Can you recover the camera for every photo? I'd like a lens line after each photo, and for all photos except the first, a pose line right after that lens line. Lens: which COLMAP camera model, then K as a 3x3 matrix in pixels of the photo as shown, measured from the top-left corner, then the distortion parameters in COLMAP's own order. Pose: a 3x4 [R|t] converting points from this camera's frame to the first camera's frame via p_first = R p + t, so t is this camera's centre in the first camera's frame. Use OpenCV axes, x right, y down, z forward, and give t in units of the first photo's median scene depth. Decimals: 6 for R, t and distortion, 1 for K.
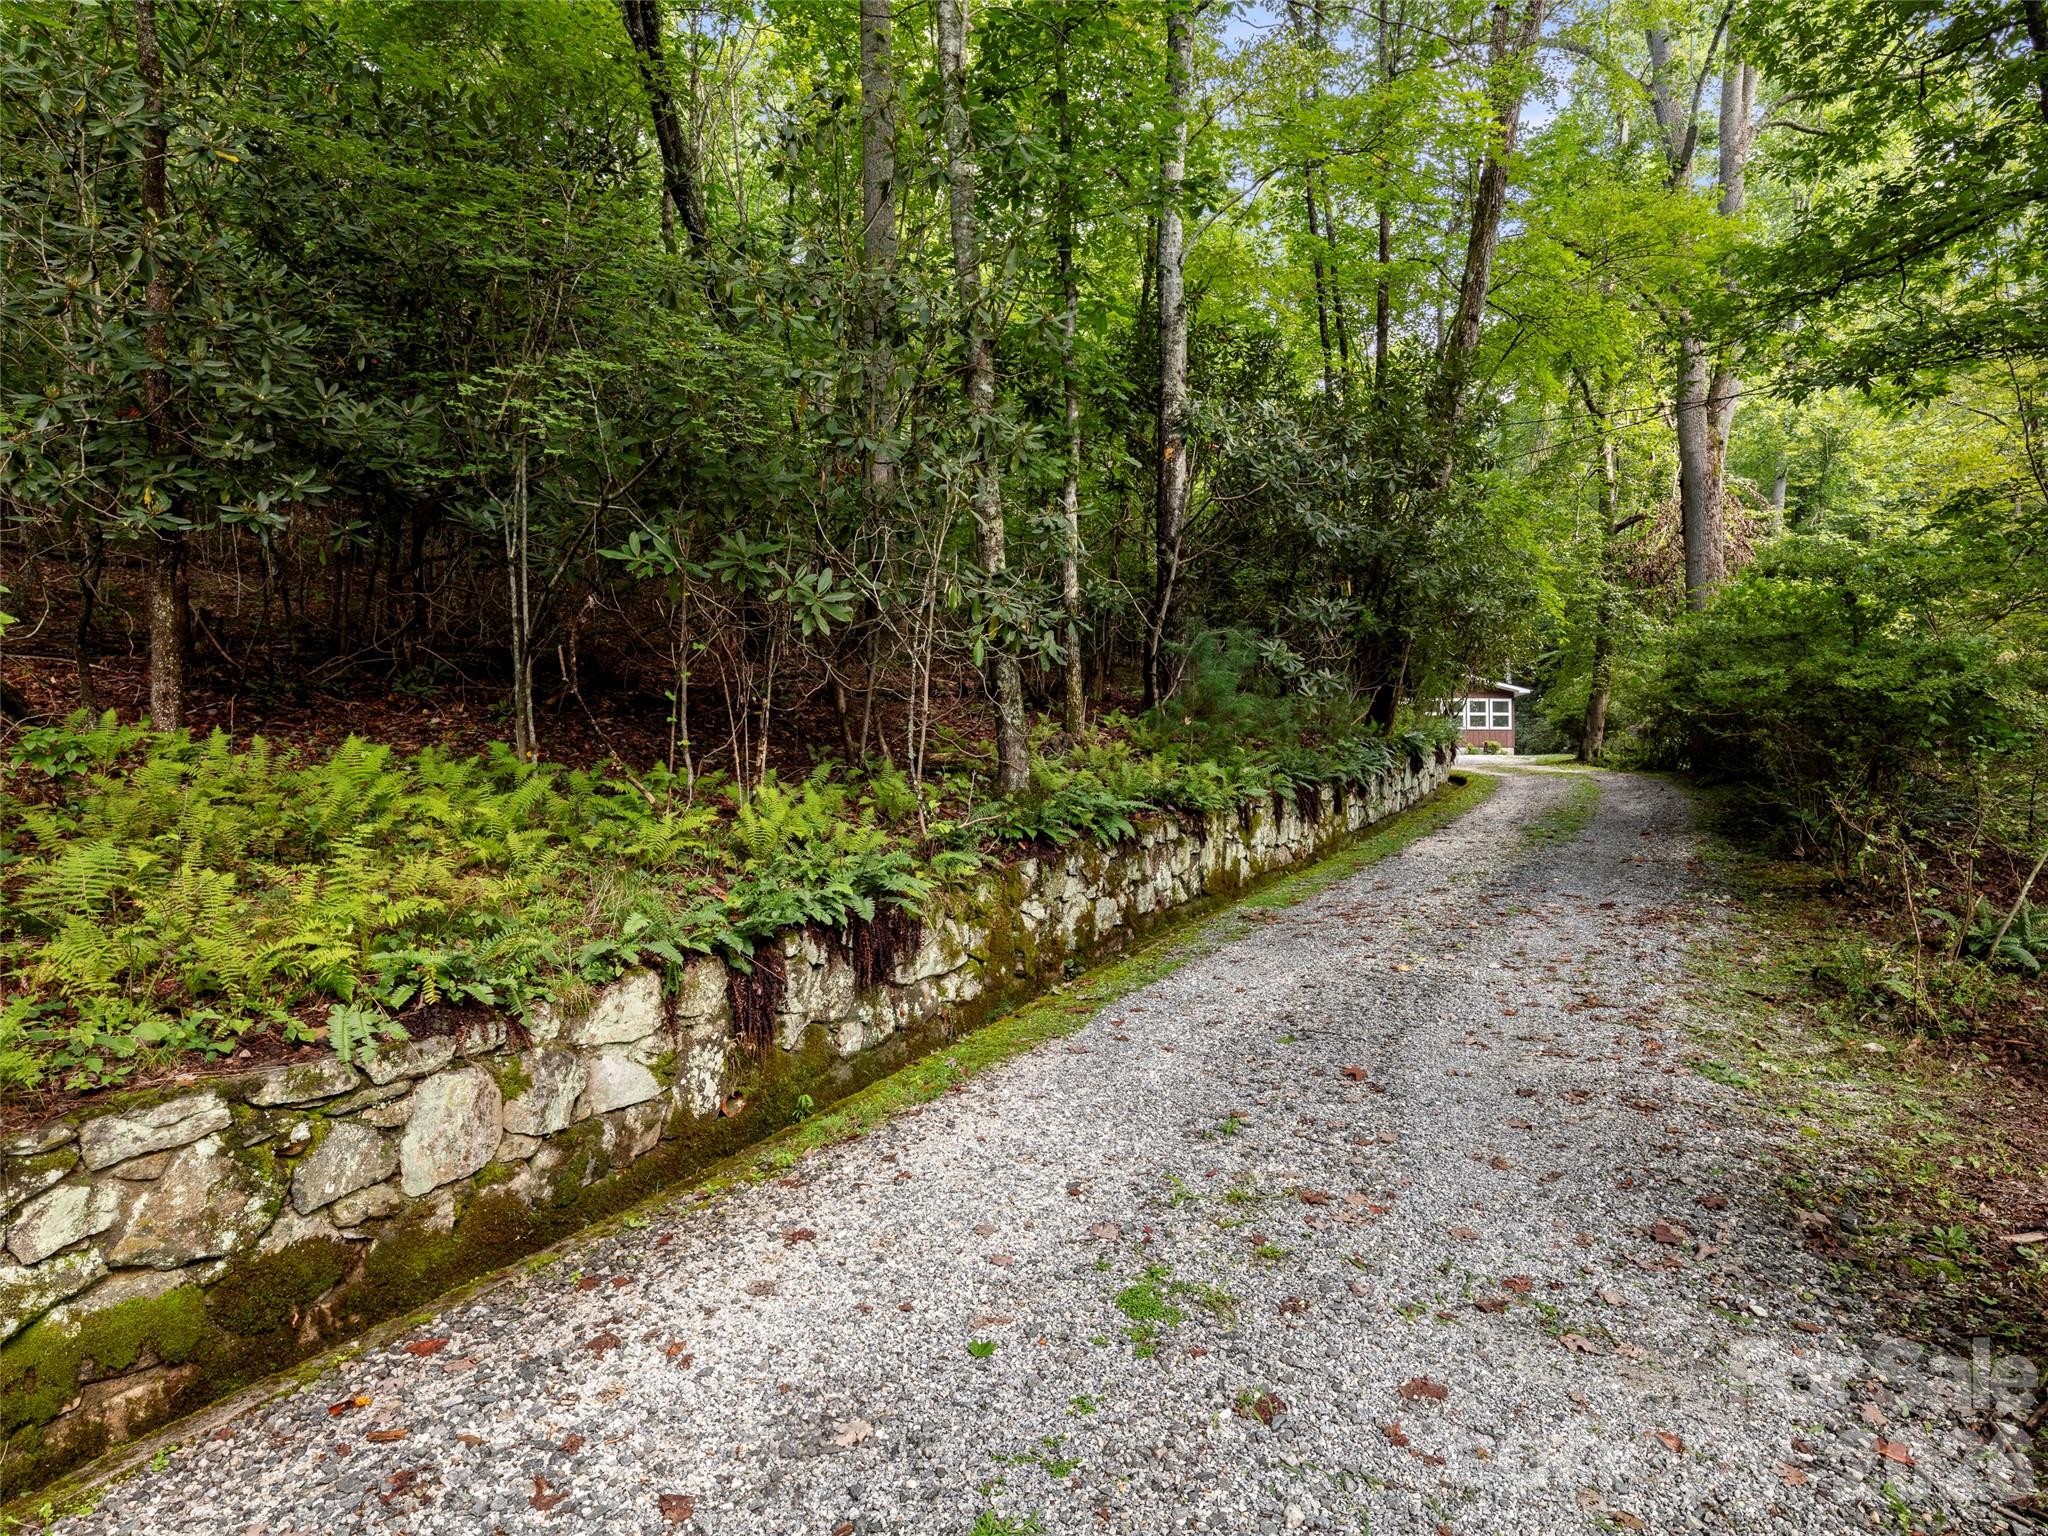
lens RADIAL K [[1134.6, 0, 1025.1], [0, 1134.6, 838.3], [0, 0, 1]] dist [0.003347, -0.001464]
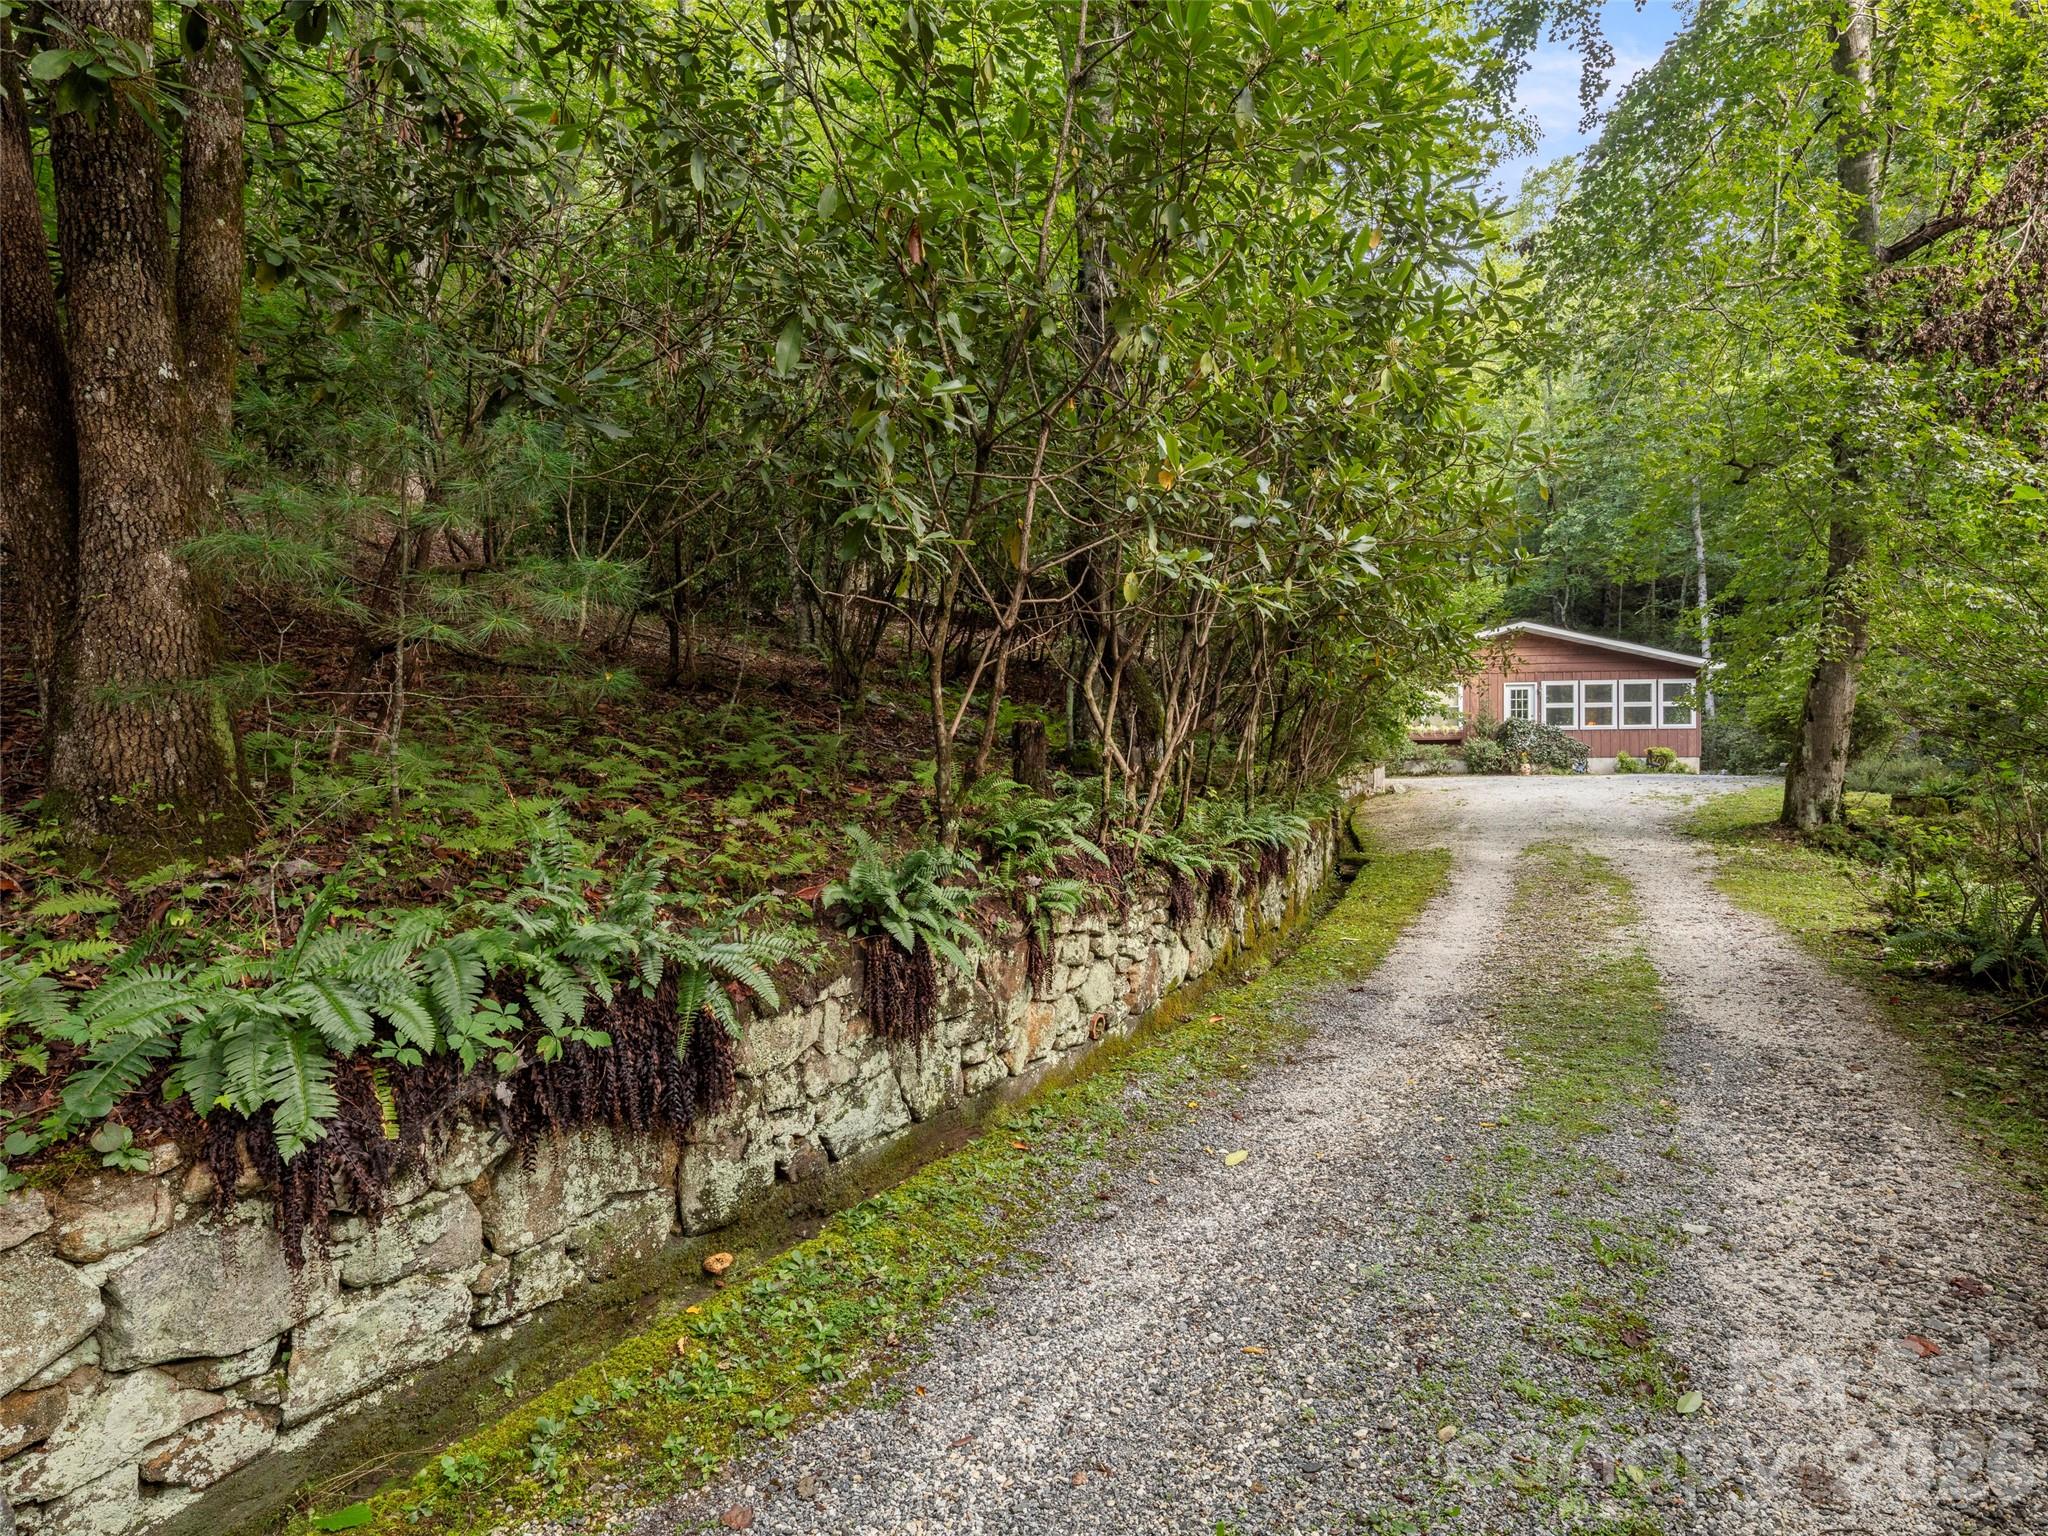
lens RADIAL K [[1134.6, 0, 1025.1], [0, 1134.6, 838.3], [0, 0, 1]] dist [0.003347, -0.001464]
pose [[0.986148, 0.001212, -0.165862, 1.379329], [0.000249, 0.999961, 0.008786, -0.334834], [0.165866, -0.008706, 0.986110, 2.644530]]
